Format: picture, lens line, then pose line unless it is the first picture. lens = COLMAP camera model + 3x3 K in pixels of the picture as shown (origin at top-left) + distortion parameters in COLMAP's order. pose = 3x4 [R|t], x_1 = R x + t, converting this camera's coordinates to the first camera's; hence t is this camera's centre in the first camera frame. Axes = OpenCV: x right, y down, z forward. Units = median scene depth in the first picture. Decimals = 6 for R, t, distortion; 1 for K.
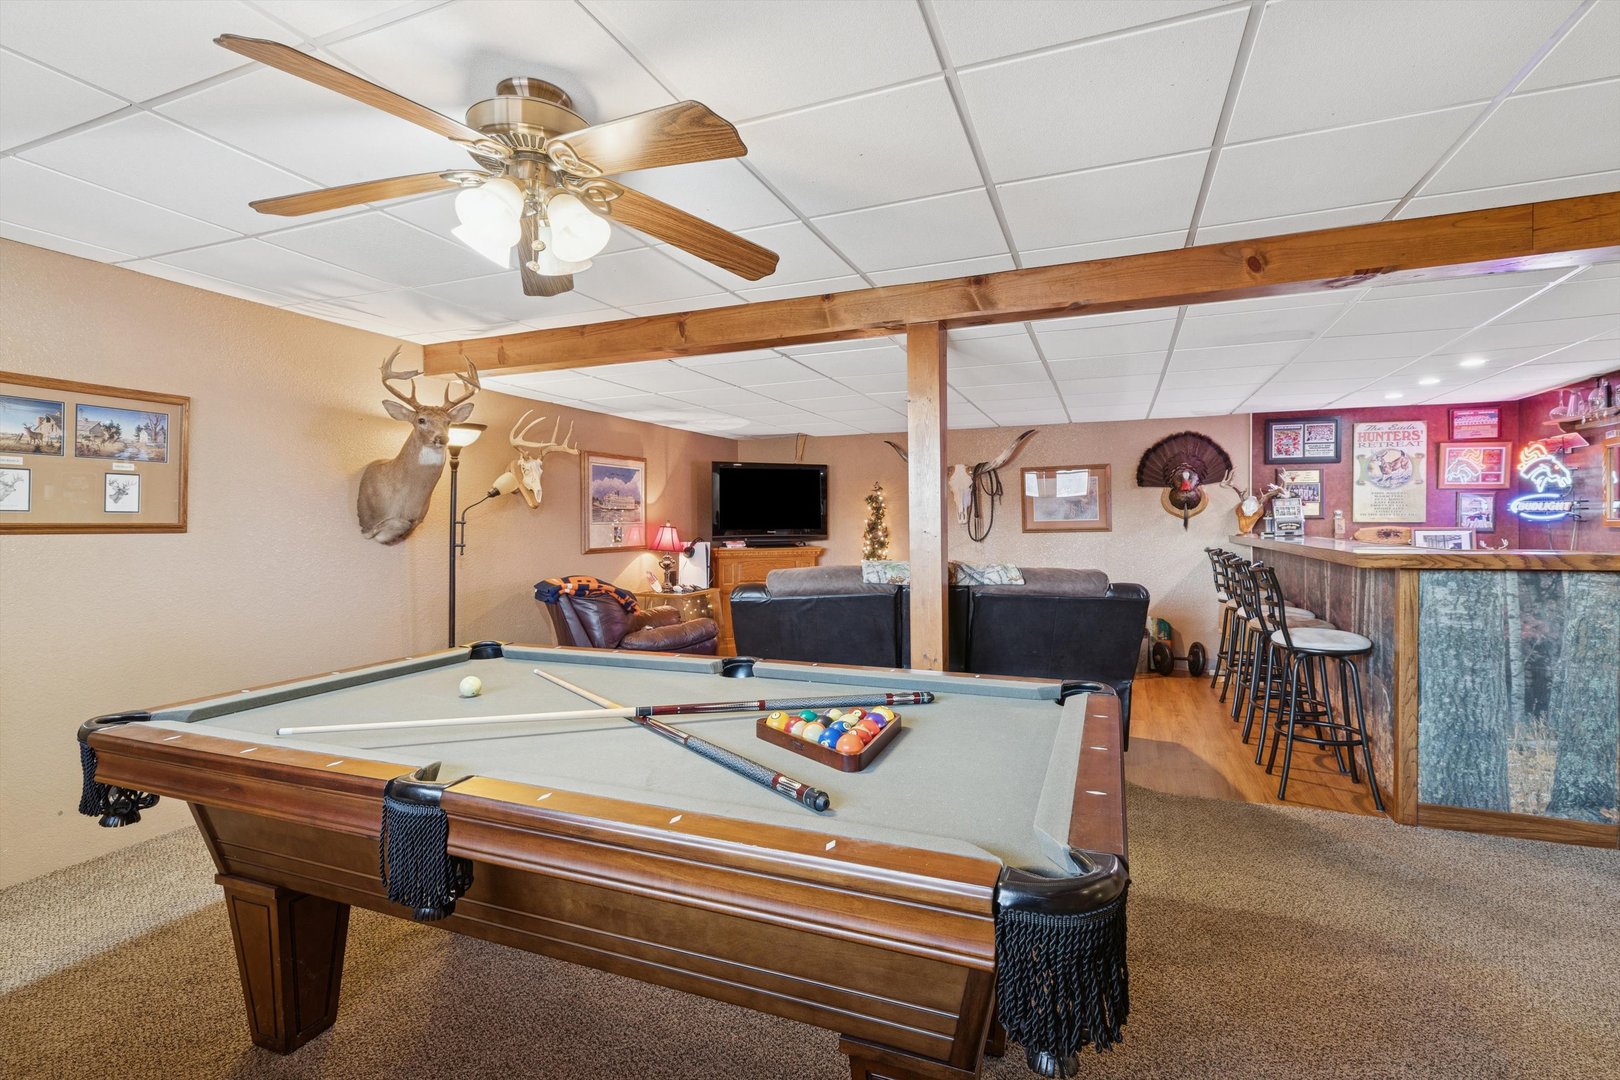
lens RADIAL K [[741.4, 0, 820.3], [0, 741.4, 517.2], [0, 0, 1]] dist [0.001634, 0.000623]
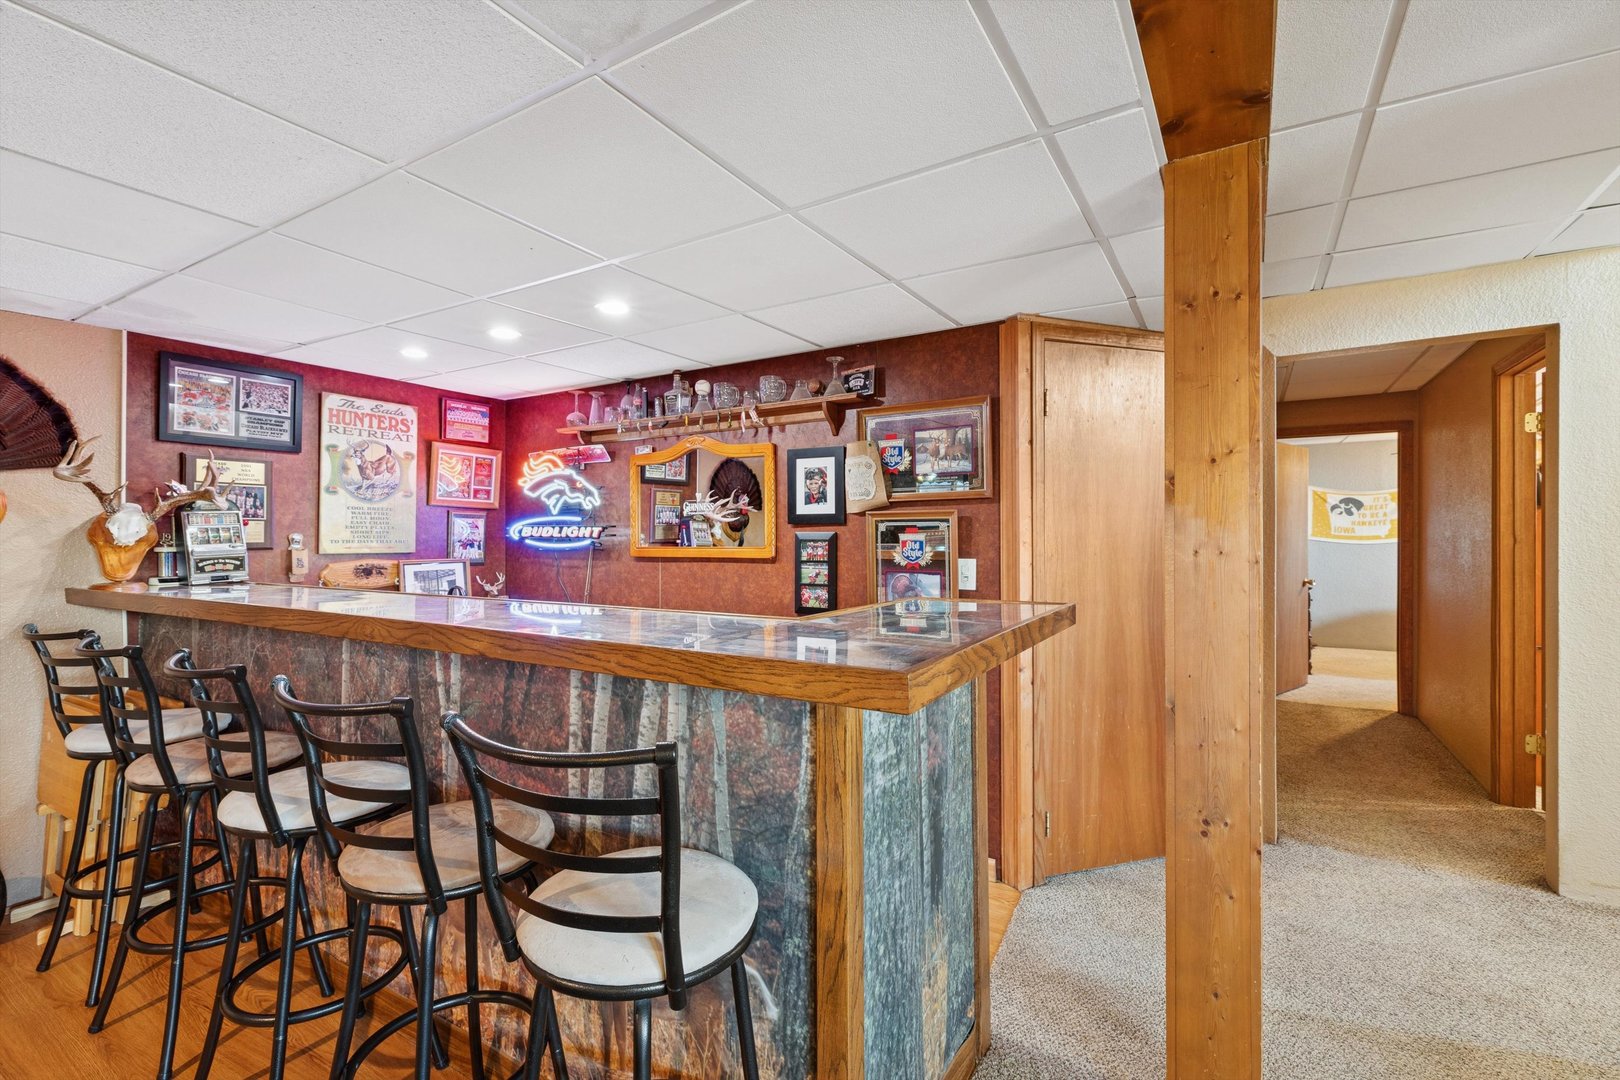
lens RADIAL K [[722.4, 0, 813.3], [0, 722.4, 532.4], [0, 0, 1]] dist [0.001800, 0.000601]
pose [[0.164238, 0.007691, 0.986391, 0.204165], [-0.000408, 0.999970, -0.007729, -0.006725], [-0.986421, 0.000867, 0.164236, 0.512123]]
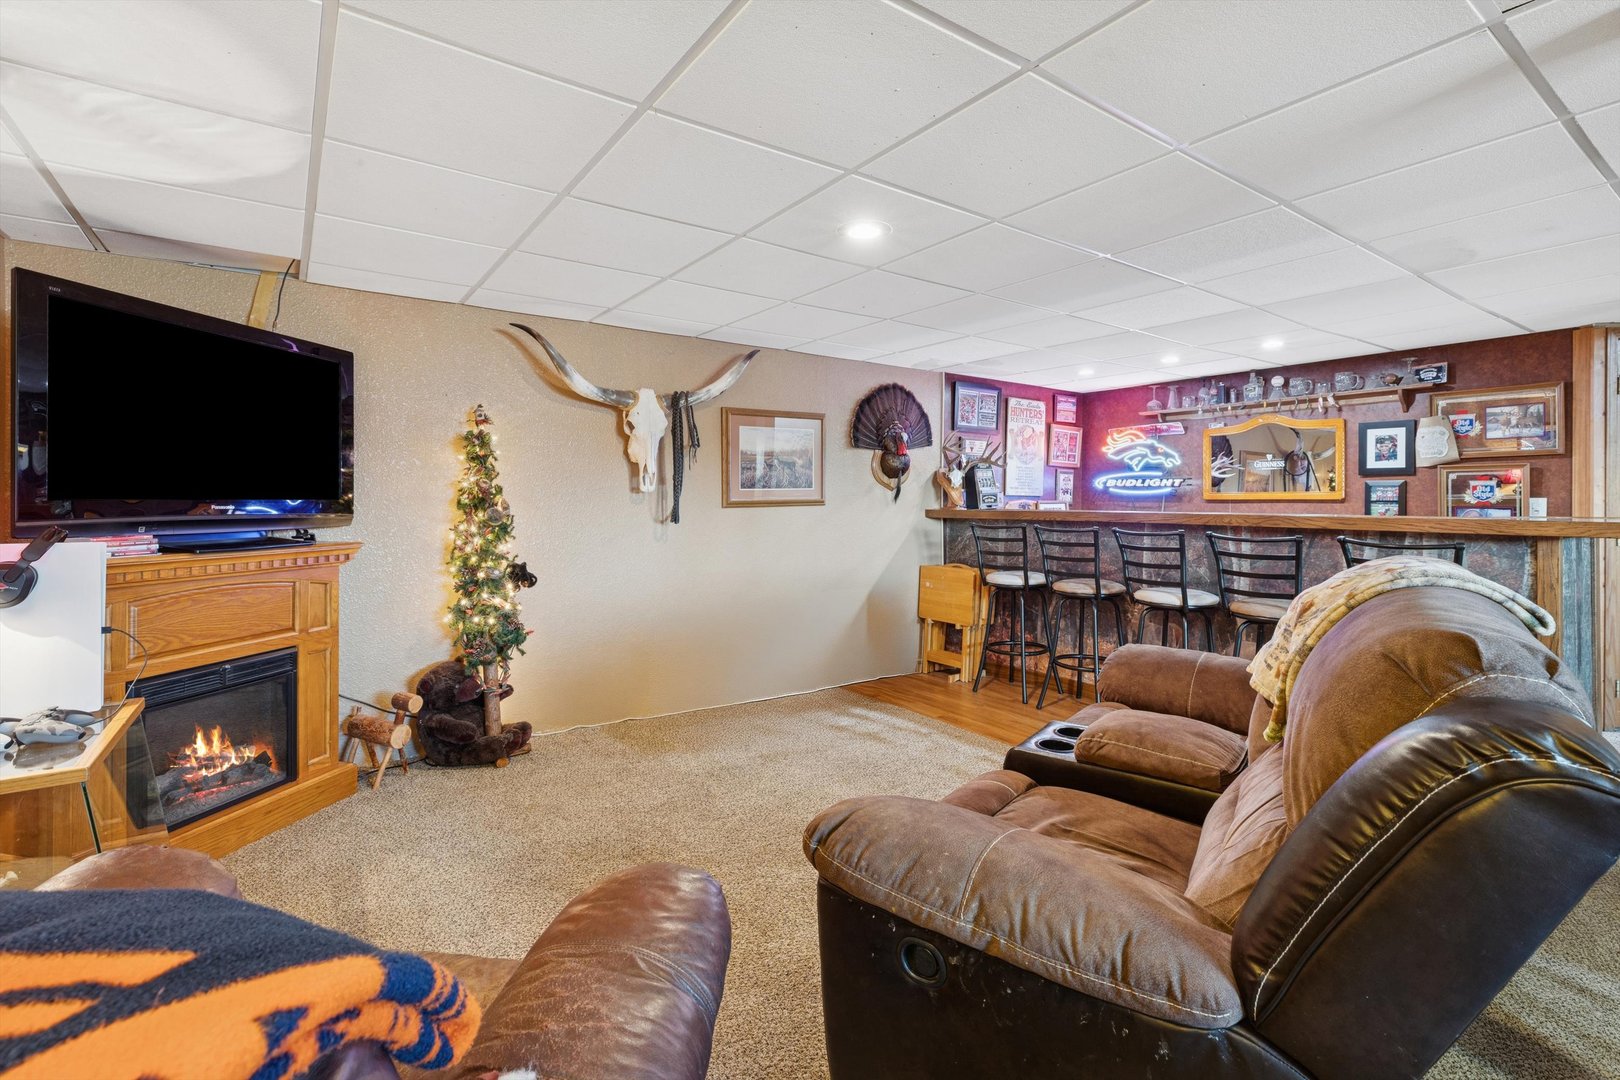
lens RADIAL K [[738.9, 0, 809.1], [0, 738.9, 498.9], [0, 0, 1]] dist [-0.001205, 0.000125]
pose [[0.545489, 0.007691, 0.838083, -0.265305], [-0.009607, 0.999950, -0.002923, 0.017072], [-0.838063, -0.006457, 0.545535, 0.689138]]
